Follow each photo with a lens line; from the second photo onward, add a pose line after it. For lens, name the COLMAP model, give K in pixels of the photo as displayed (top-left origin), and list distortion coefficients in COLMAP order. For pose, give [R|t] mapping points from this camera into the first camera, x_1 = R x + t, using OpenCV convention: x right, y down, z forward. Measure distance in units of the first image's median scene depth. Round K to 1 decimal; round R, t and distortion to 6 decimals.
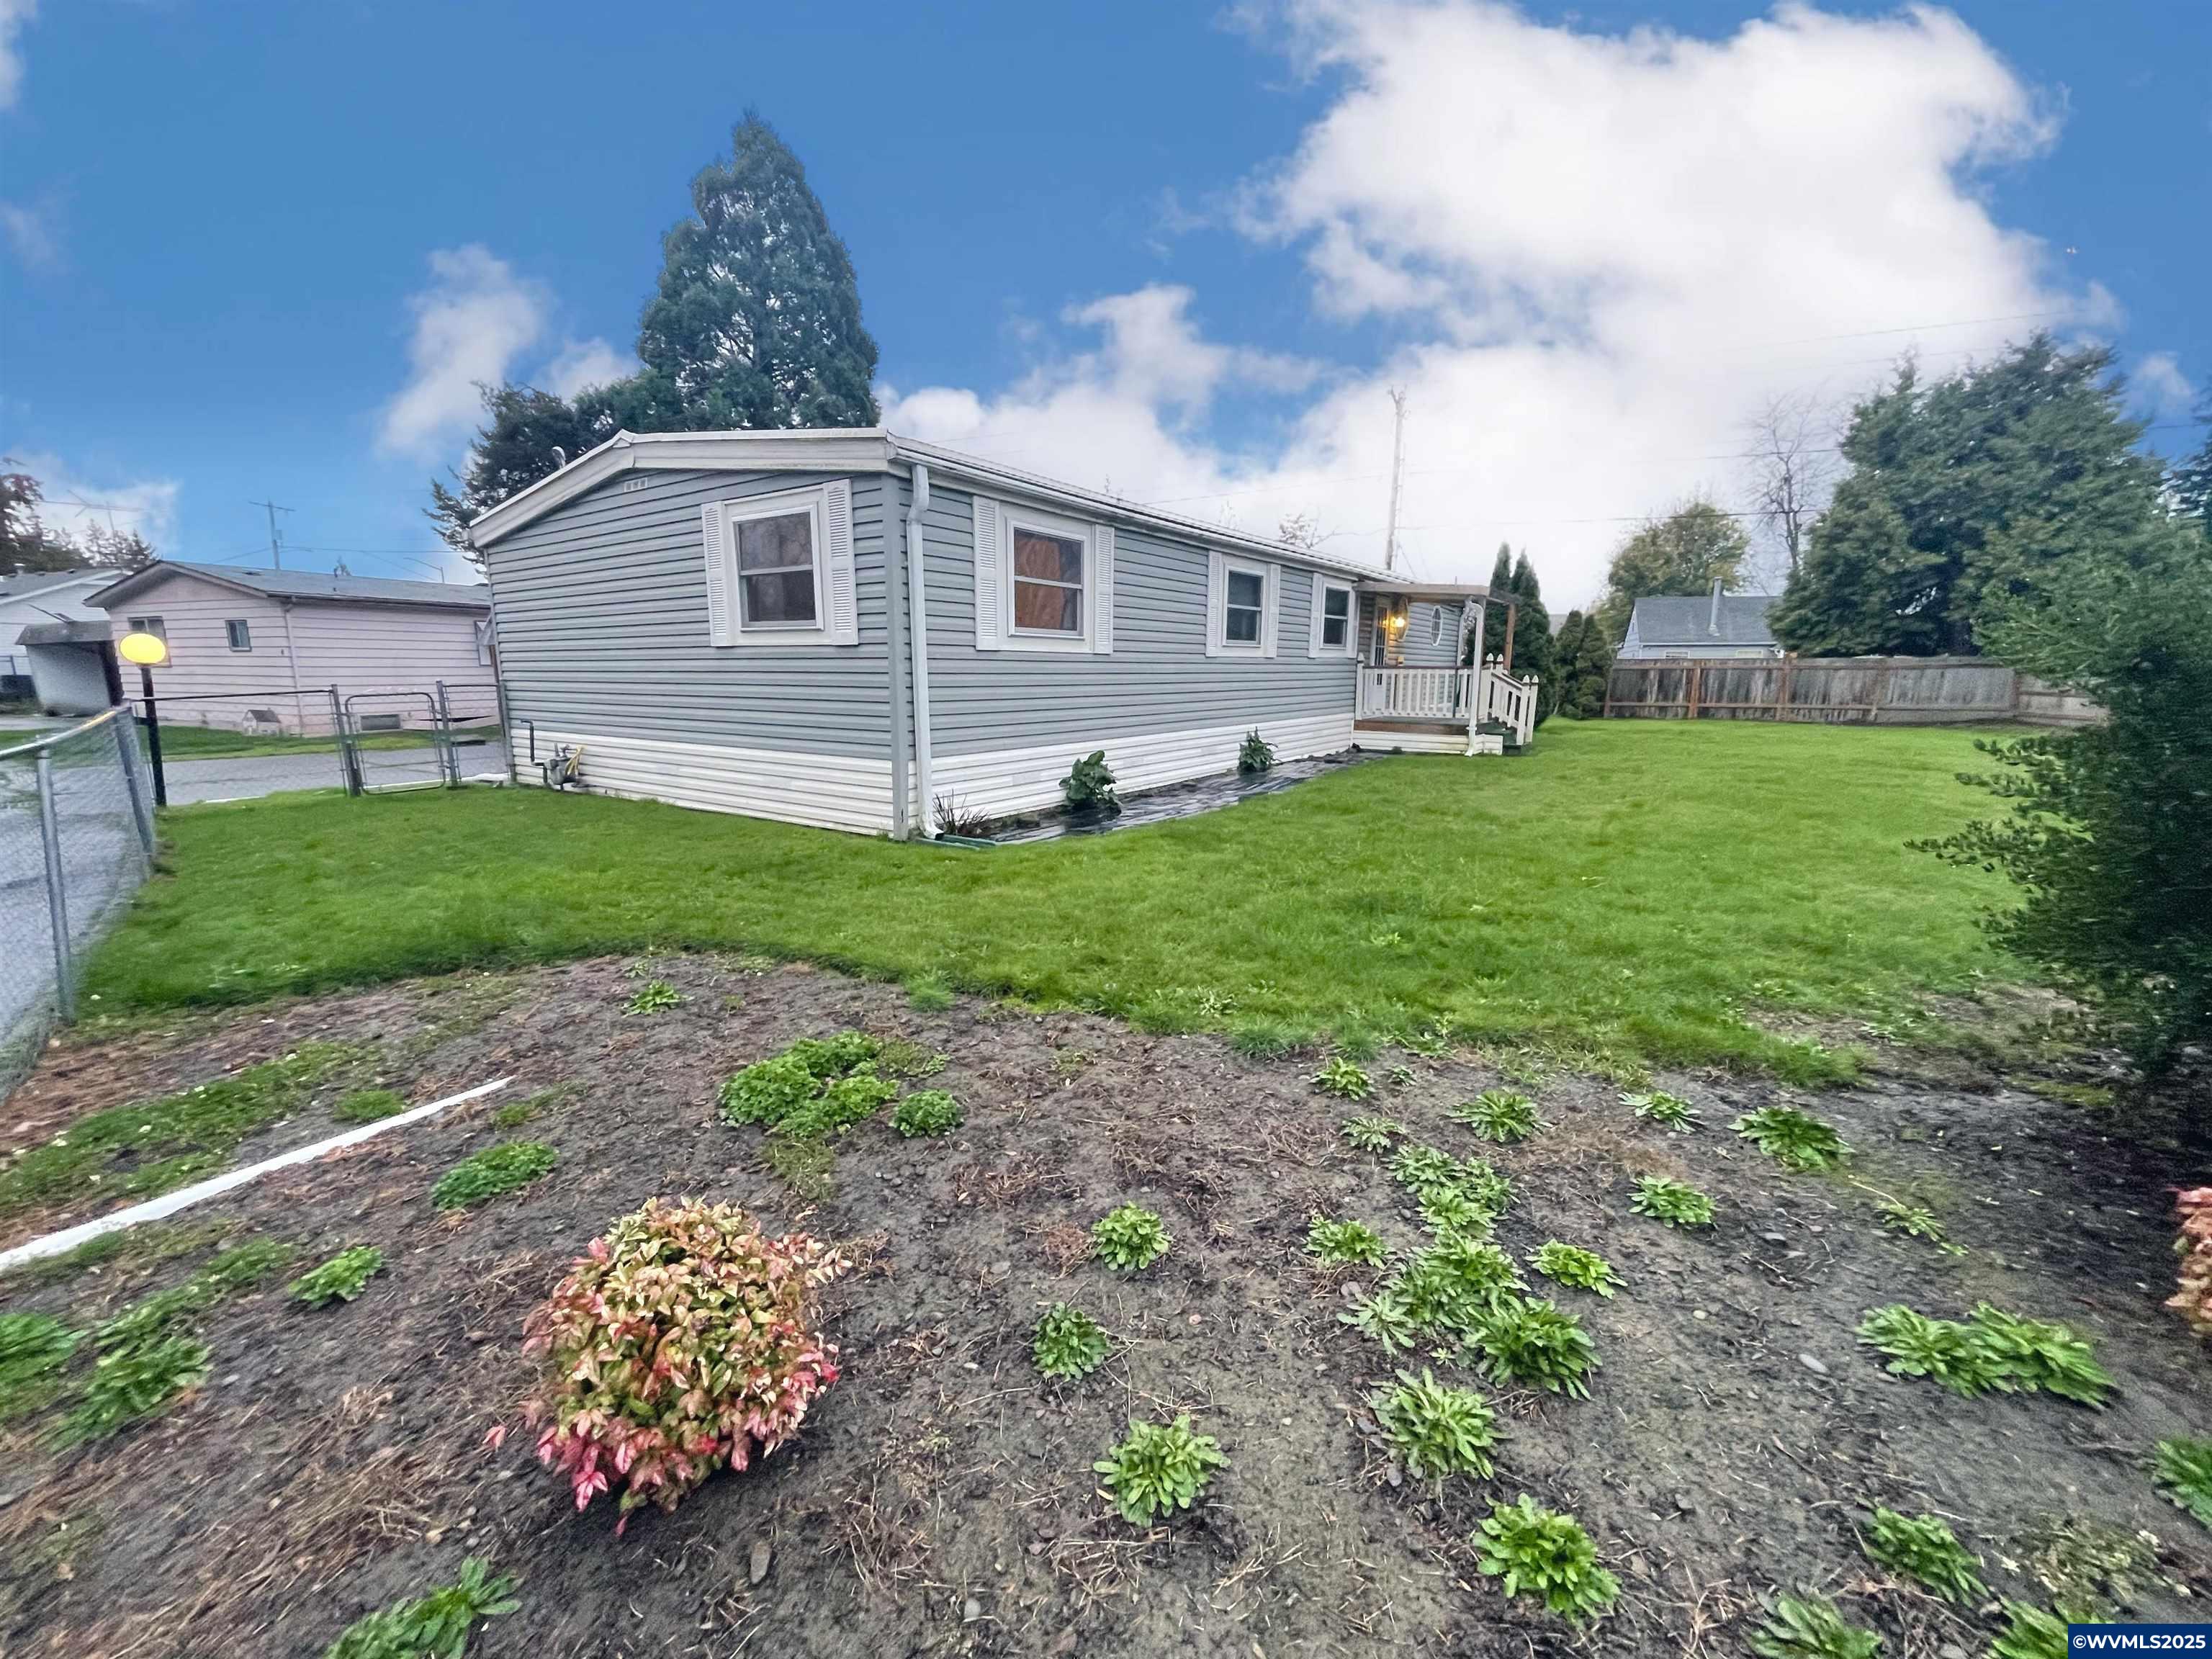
lens RADIAL K [[889.5, 0, 1103.4], [0, 889.5, 838.3], [0, 0, 1]] dist [-0.000642, -0.001195]
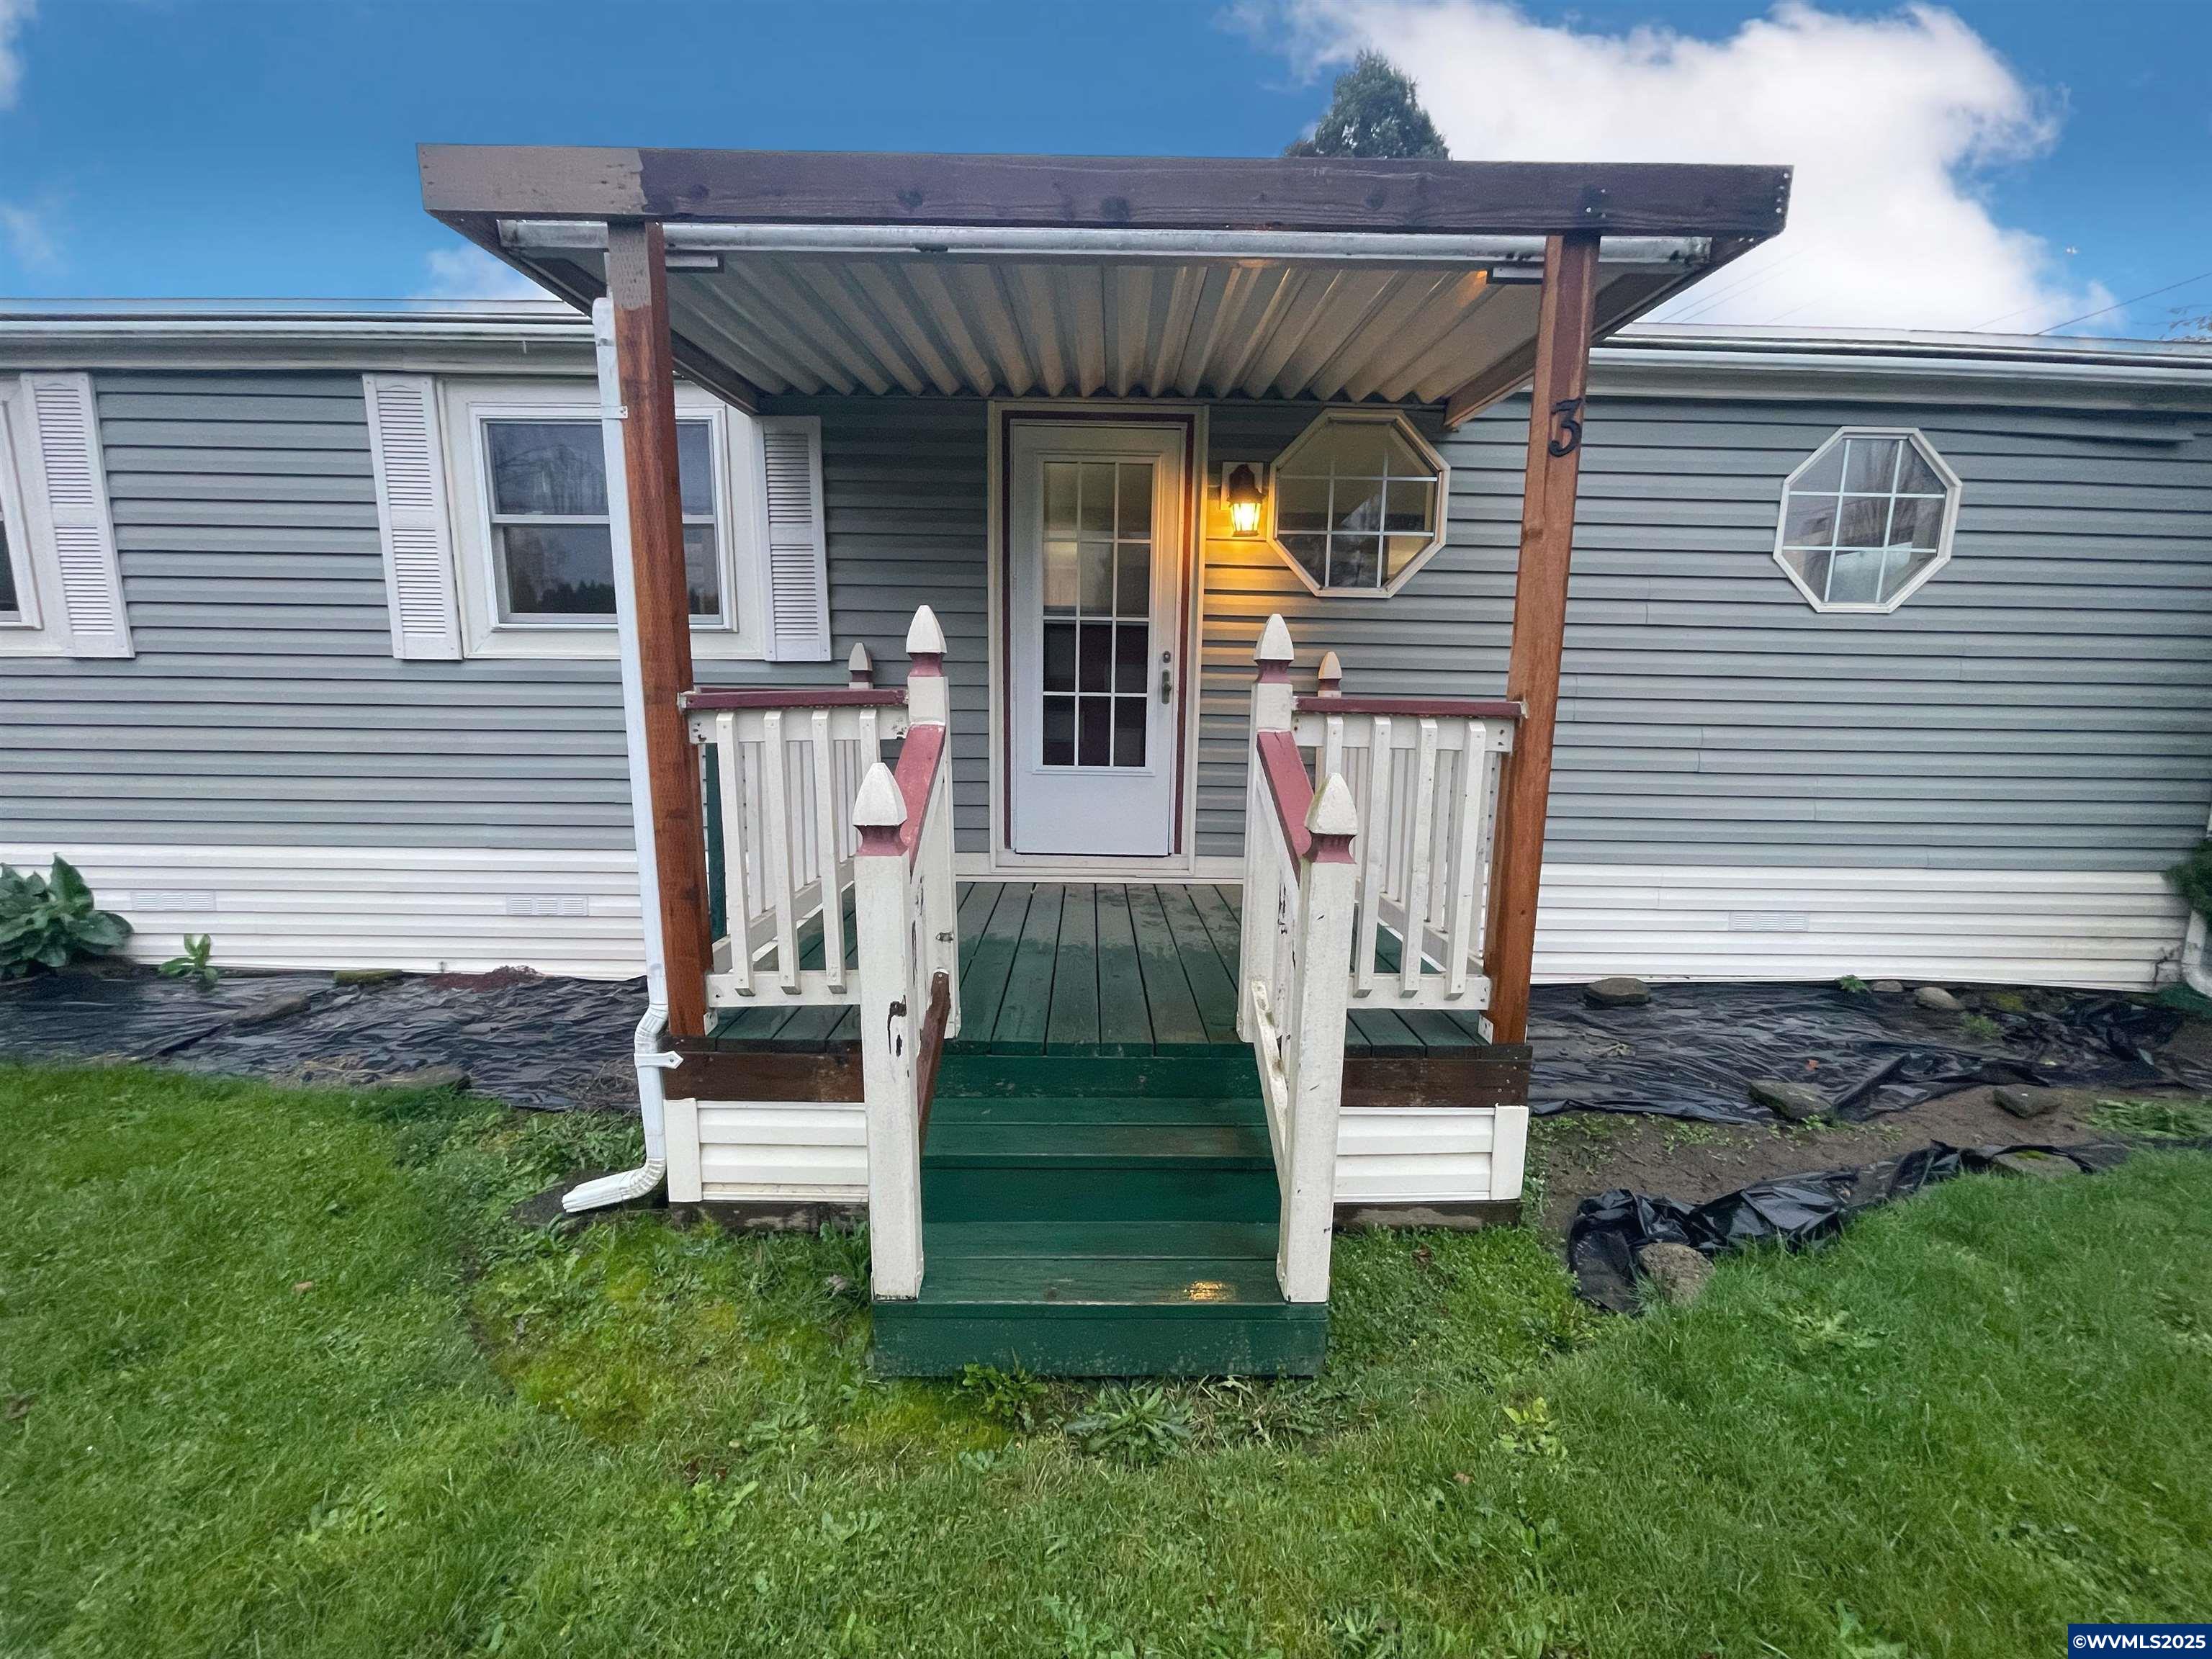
lens RADIAL K [[889.5, 0, 1115.2], [0, 889.5, 837.1], [0, 0, 1]] dist [-0.000642, -0.001195]
pose [[0.586623, 0.130957, -0.799202, 0.369749], [-0.163567, 0.985661, 0.041450, -0.114851], [0.793171, 0.106408, 0.599631, 0.598607]]
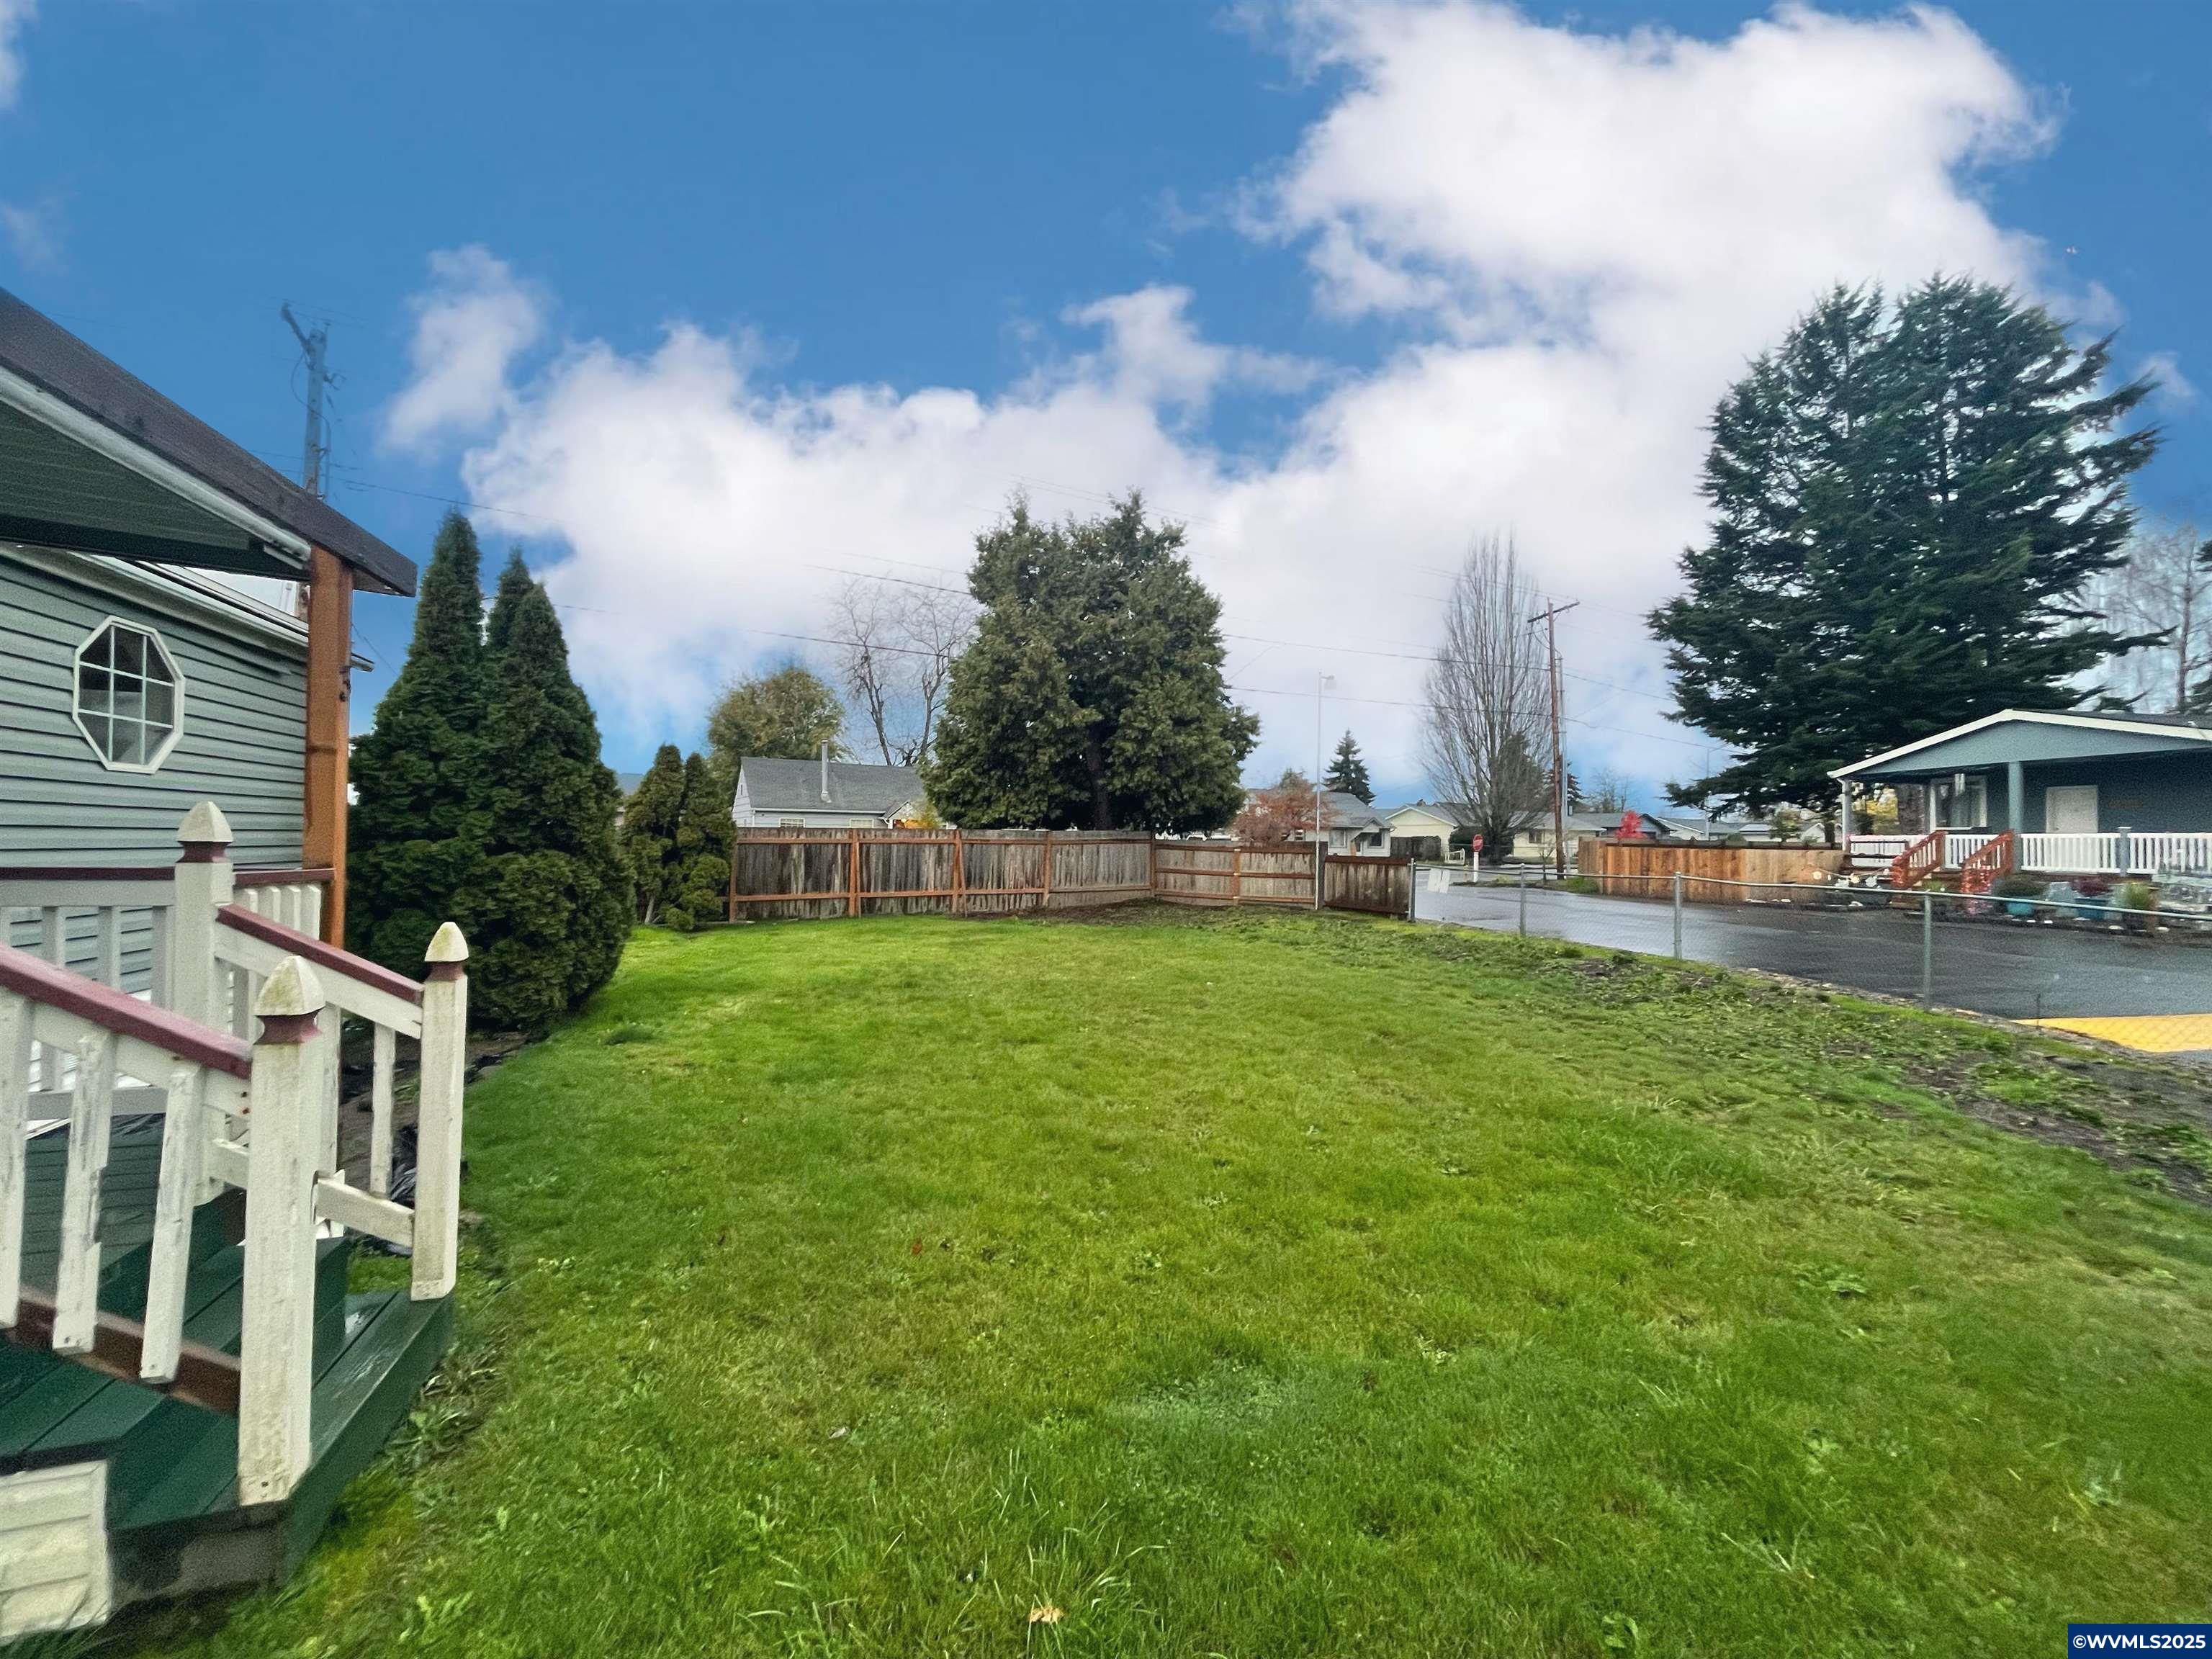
lens RADIAL K [[889.5, 0, 1107.1], [0, 889.5, 831.5], [0, 0, 1]] dist [-0.000642, -0.001195]
pose [[0.599058, 0.012358, 0.800610, 0.276752], [0.139656, 0.982942, -0.119671, -0.105363], [-0.788433, 0.183500, 0.587113, 0.516584]]
